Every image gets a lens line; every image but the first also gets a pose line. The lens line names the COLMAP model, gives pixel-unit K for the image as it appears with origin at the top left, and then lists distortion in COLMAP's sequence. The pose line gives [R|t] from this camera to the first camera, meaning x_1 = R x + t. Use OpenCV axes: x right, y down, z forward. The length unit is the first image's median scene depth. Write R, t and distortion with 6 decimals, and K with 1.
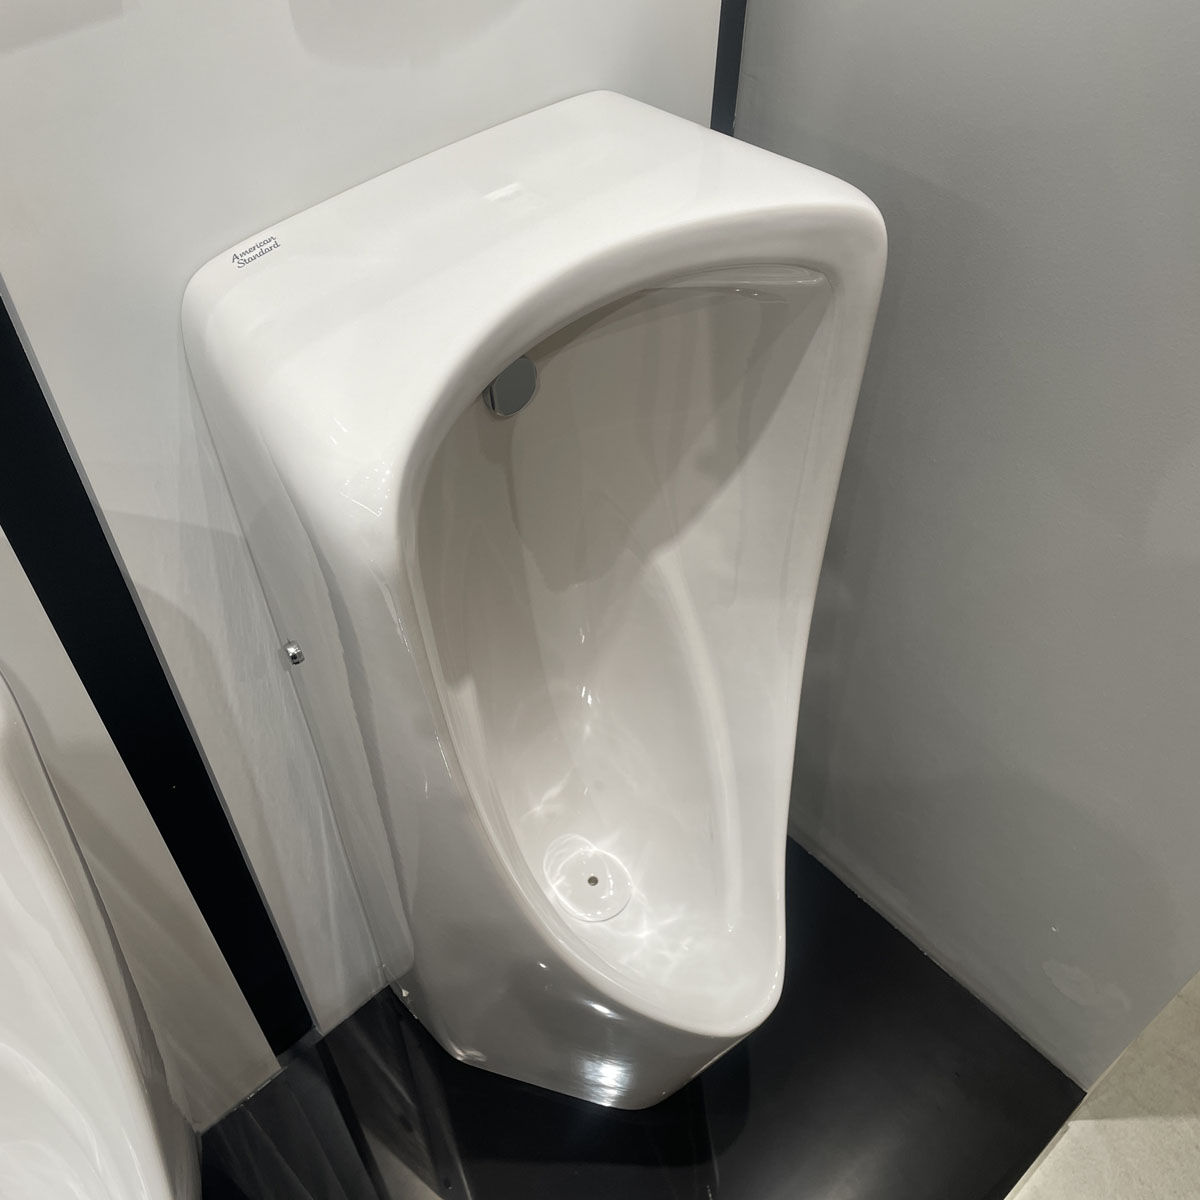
lens RADIAL K [[1169.5, 0, 600.0], [0, 1169.5, 600.0], [0, 0, 1]] dist [-0.009429, -0.008619]
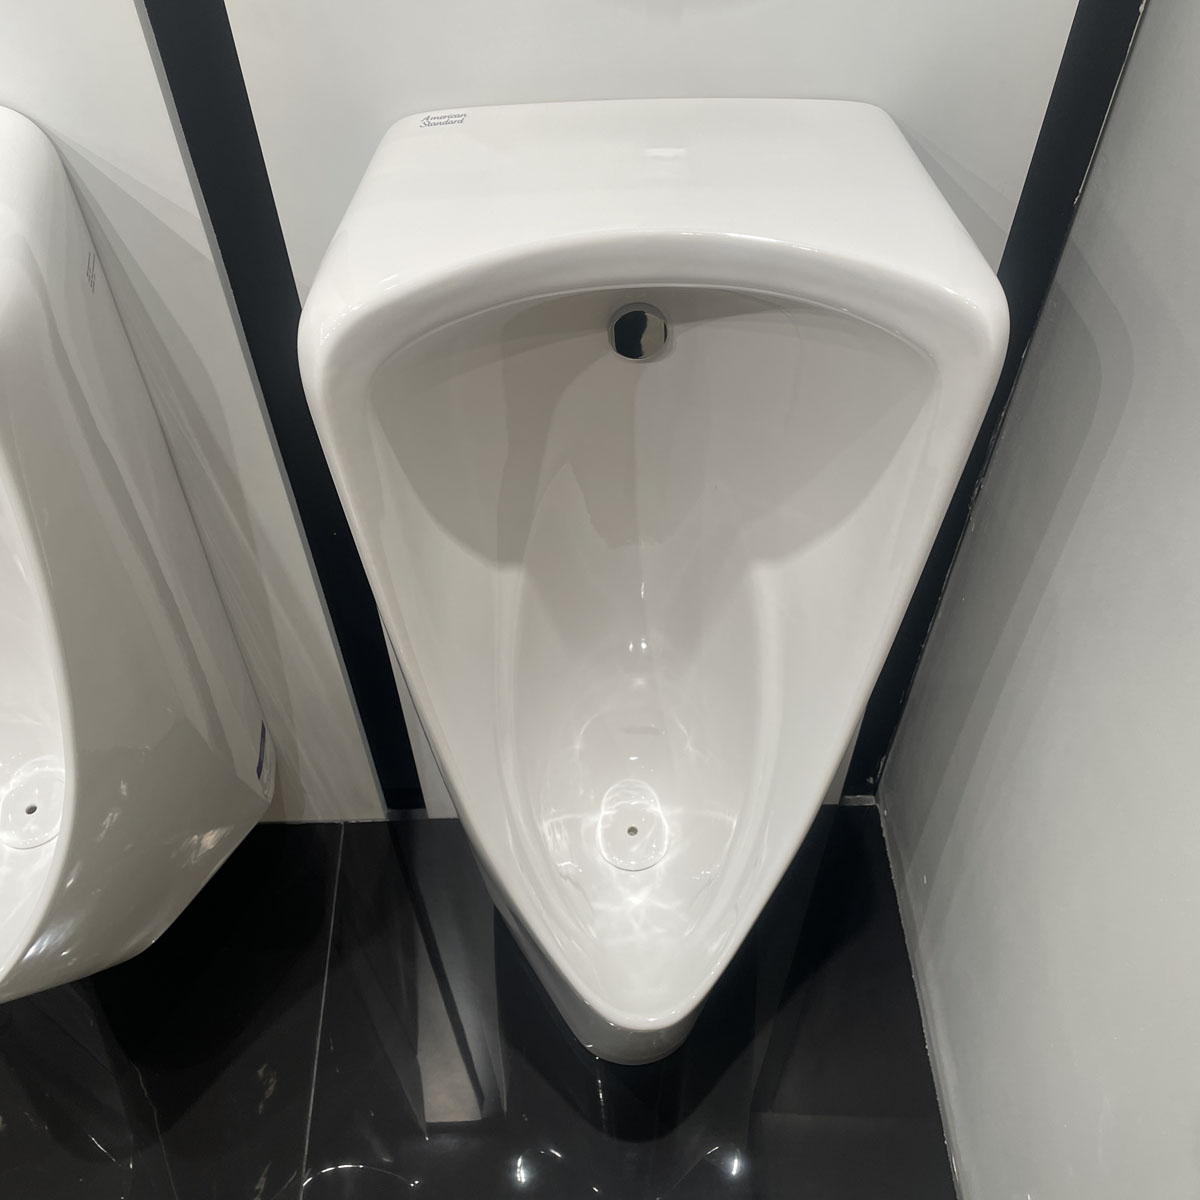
lens RADIAL K [[1163.8, 0, 596.0], [0, 1163.8, 593.7], [0, 0, 1]] dist [-0.014674, -0.017082]
pose [[0.749439, 0.508093, -0.424479, 0.301254], [-0.491776, 0.856466, 0.156917, -0.085078], [0.443280, 0.091149, 0.891737, 0.050802]]
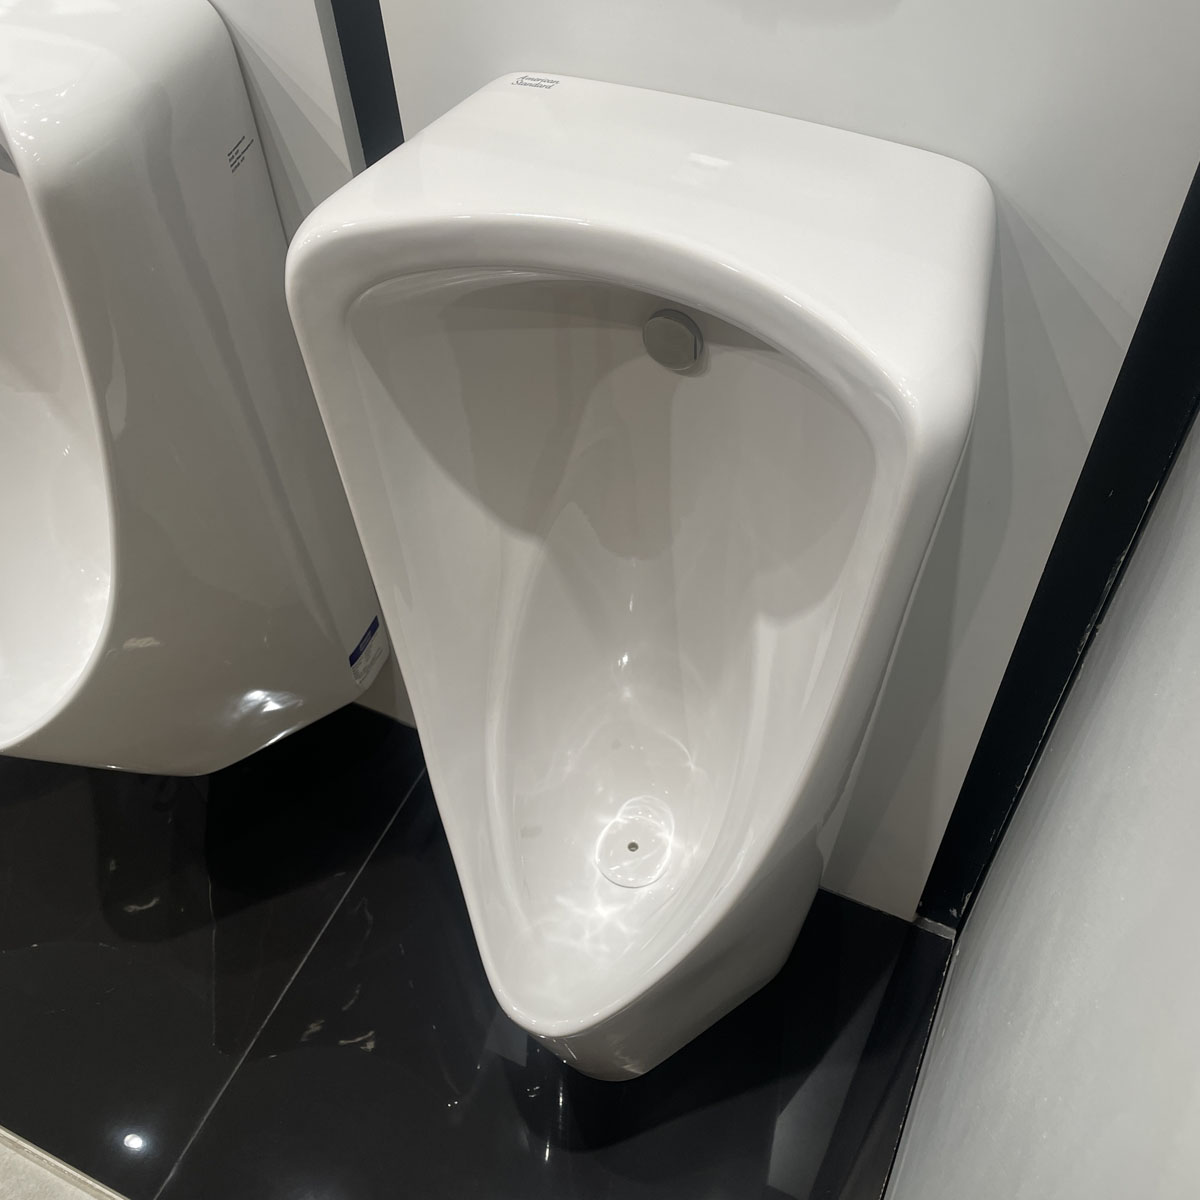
lens RADIAL K [[1169.5, 0, 600.0], [0, 1169.5, 600.0], [0, 0, 1]] dist [-0.009429, -0.008619]
pose [[0.374448, 0.710961, -0.595250, 0.435559], [-0.679542, 0.647181, 0.345514, -0.228620], [0.630881, 0.275120, 0.725464, 0.192155]]
